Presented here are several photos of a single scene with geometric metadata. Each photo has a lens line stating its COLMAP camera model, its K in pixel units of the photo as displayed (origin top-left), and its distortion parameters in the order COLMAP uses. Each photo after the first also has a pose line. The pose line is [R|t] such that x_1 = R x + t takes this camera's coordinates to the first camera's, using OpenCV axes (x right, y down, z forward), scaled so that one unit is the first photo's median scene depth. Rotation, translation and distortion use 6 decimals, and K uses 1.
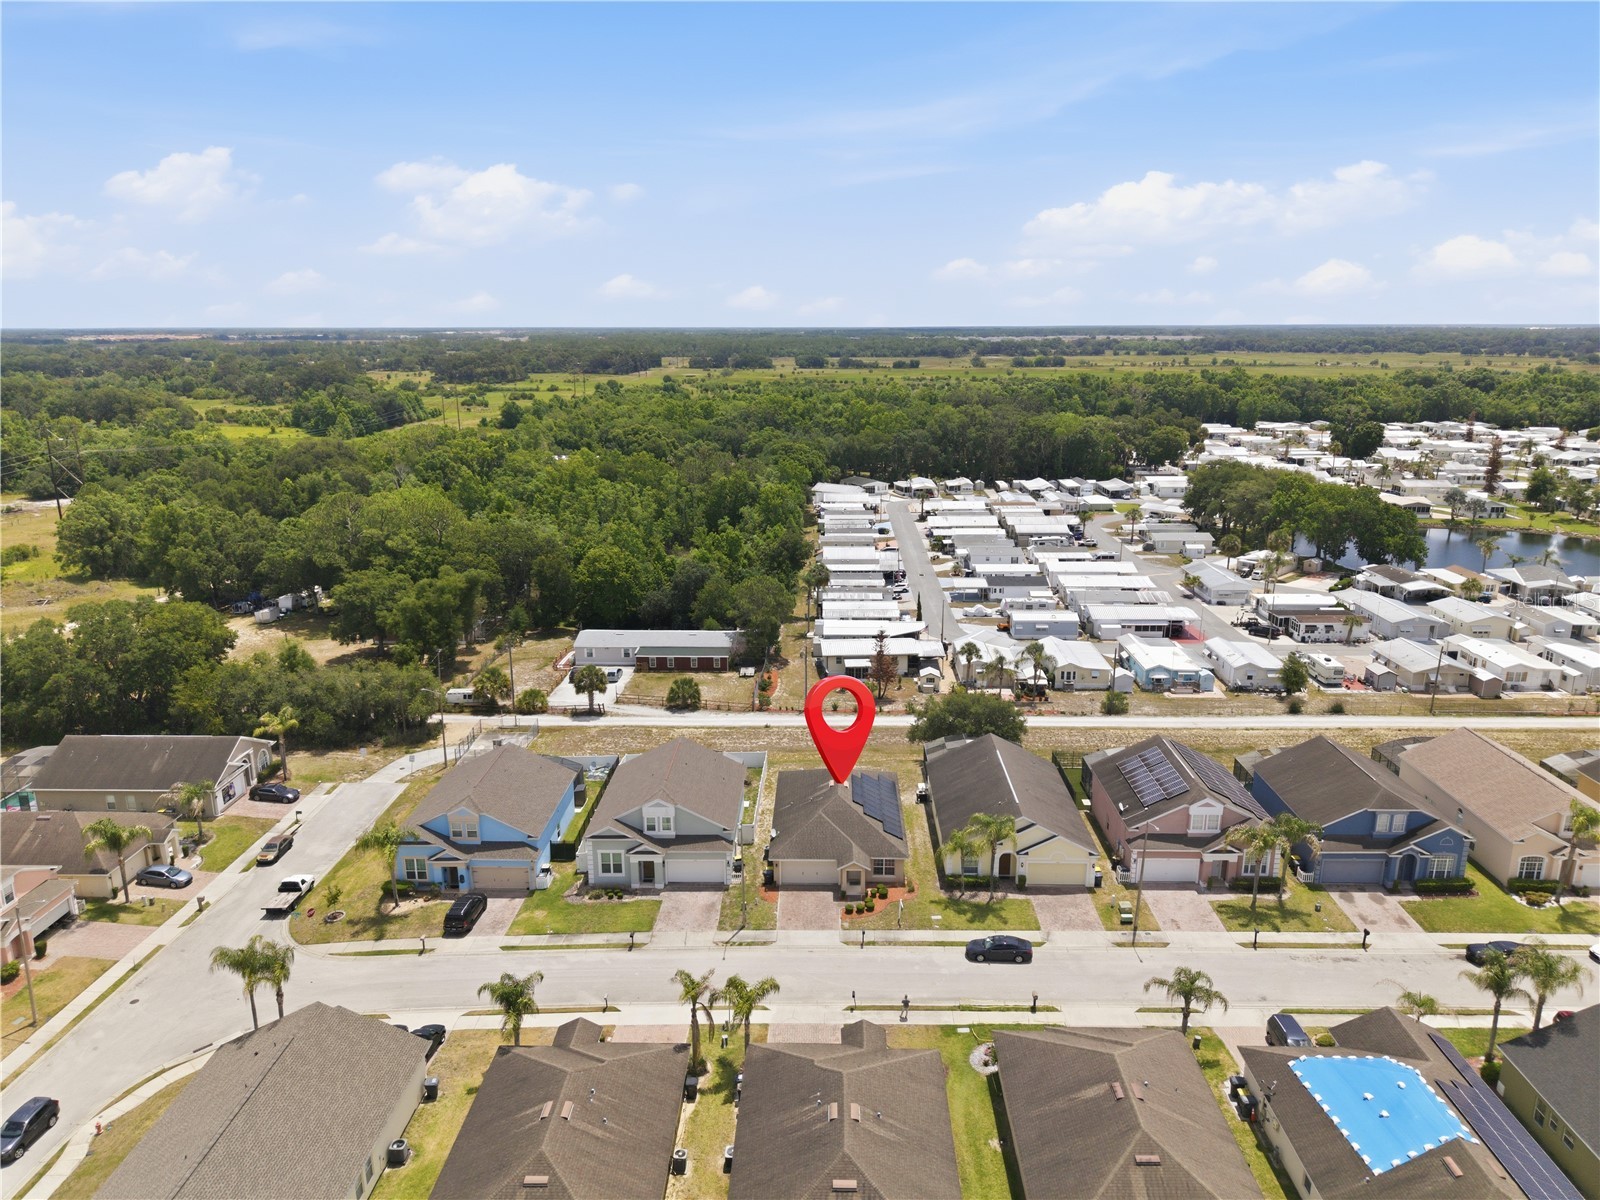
lens RADIAL K [[1095.6, 0, 802.3], [0, 1095.6, 599.9], [0, 0, 1]] dist [0.016306, -0.010791]
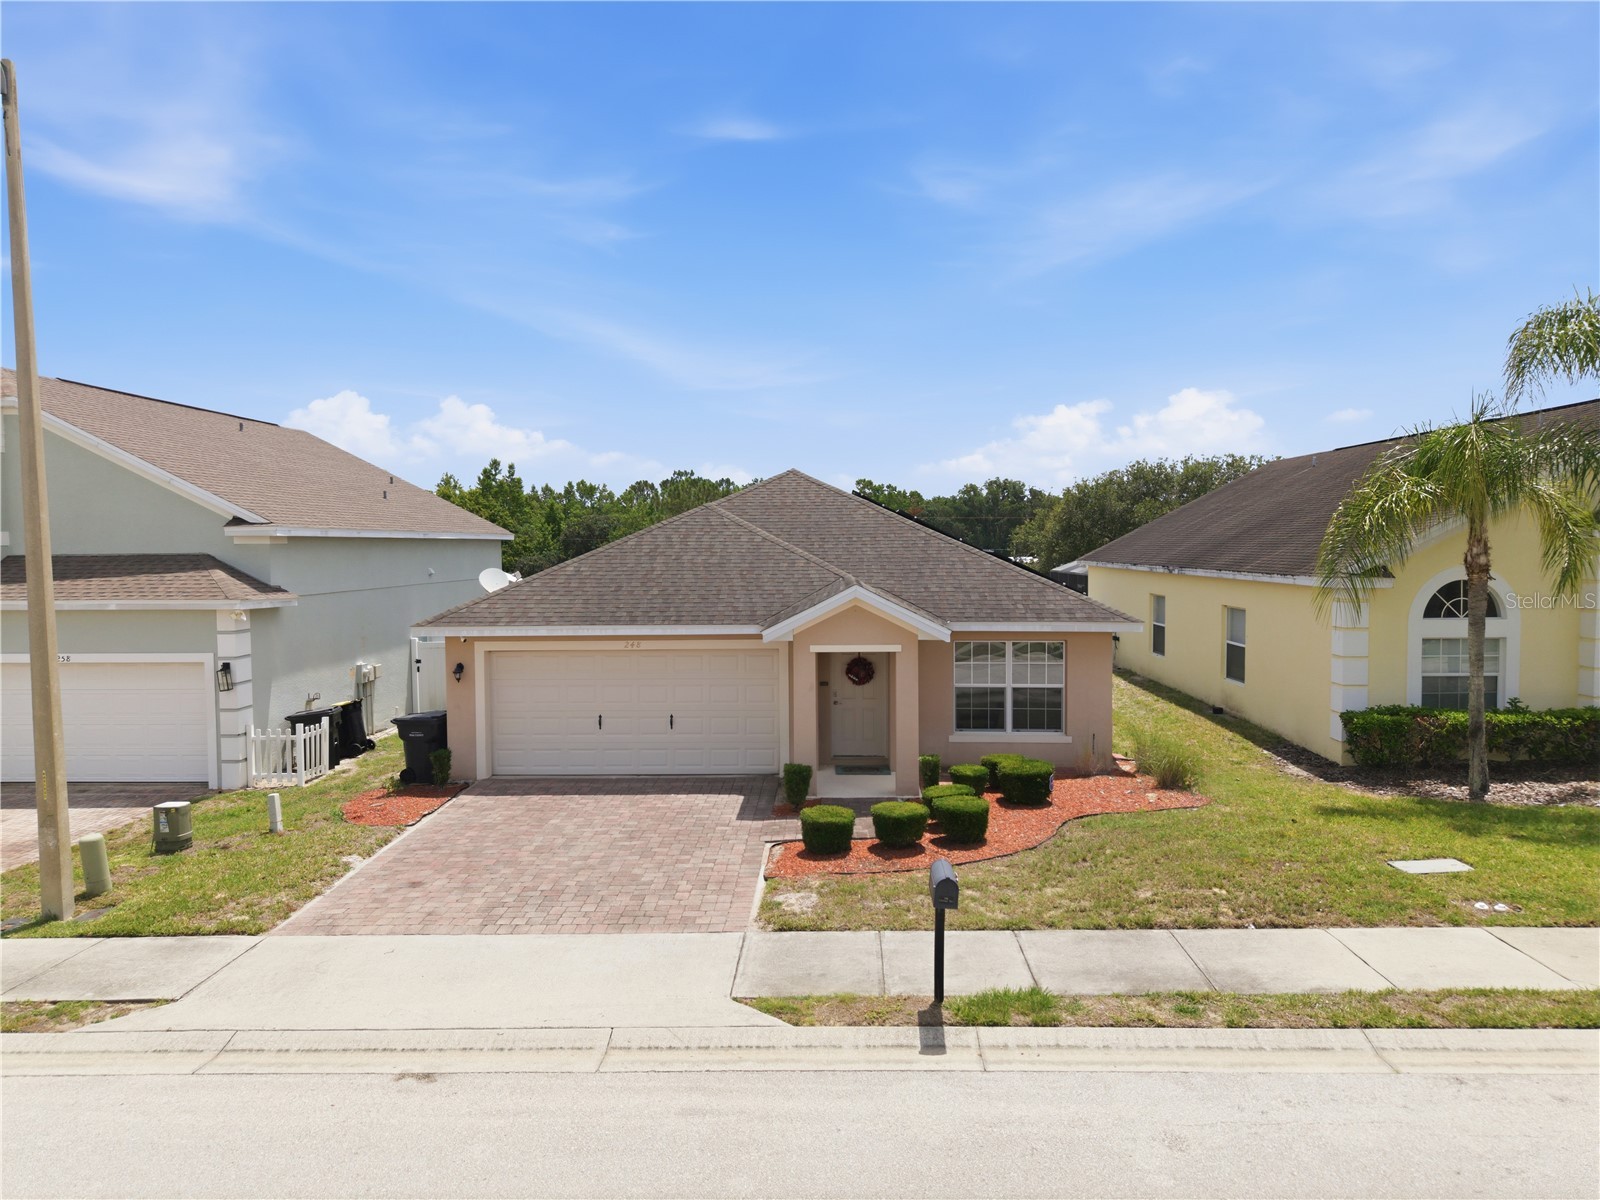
lens RADIAL K [[1095.6, 0, 802.6], [0, 1095.6, 600.8], [0, 0, 1]] dist [0.016306, -0.010791]
pose [[0.999878, -0.008655, -0.012994, 0.042431], [0.006056, 0.982123, -0.188145, 0.285731], [0.014390, 0.188044, 0.982055, 0.861983]]
